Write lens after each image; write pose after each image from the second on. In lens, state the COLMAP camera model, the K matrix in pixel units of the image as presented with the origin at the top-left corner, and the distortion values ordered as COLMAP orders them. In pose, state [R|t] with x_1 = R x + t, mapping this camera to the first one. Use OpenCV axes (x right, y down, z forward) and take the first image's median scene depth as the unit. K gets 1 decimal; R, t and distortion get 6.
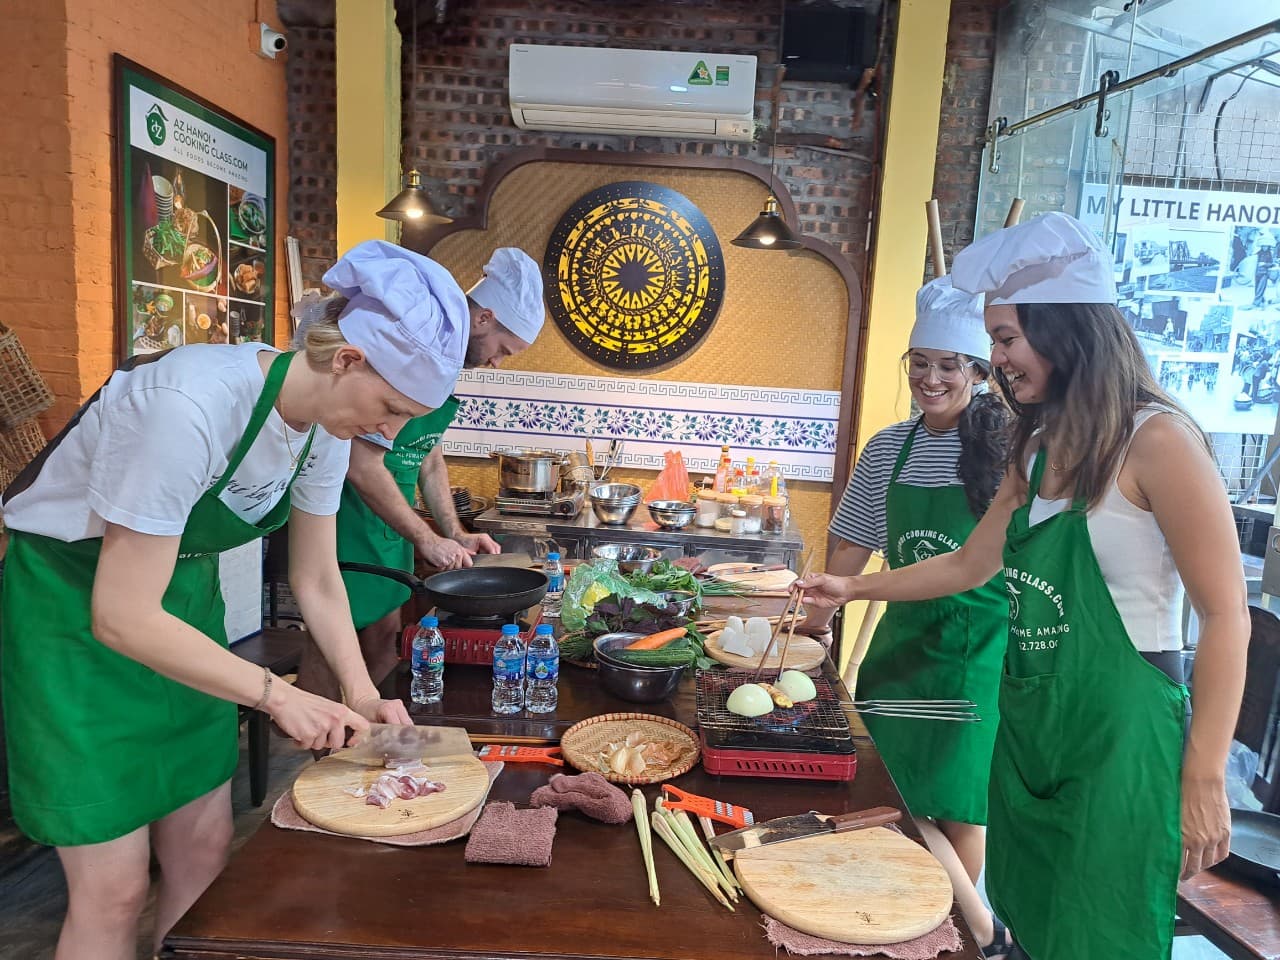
lens RADIAL K [[896.9, 0, 673.3], [0, 896.9, 487.2], [0, 0, 1]] dist [0.021092, -0.020369]
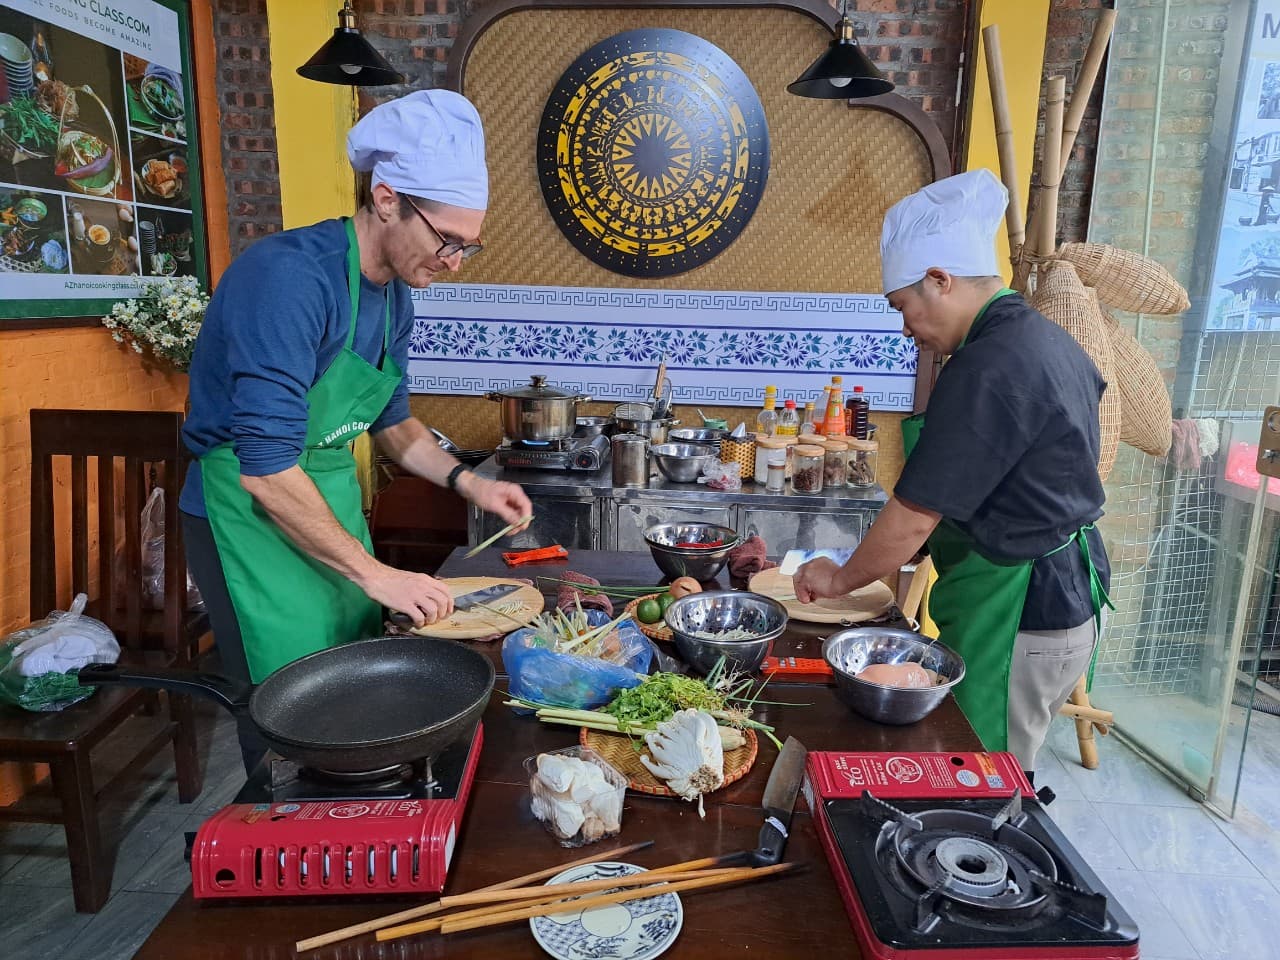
lens RADIAL K [[896.9, 0, 640.1], [0, 896.9, 478.6], [0, 0, 1]] dist [0.021092, -0.020369]
pose [[0.997528, -0.025406, -0.065513, -0.010620], [0.030856, 0.996024, 0.083568, -0.021206], [0.063129, -0.085382, 0.994346, 0.199394]]
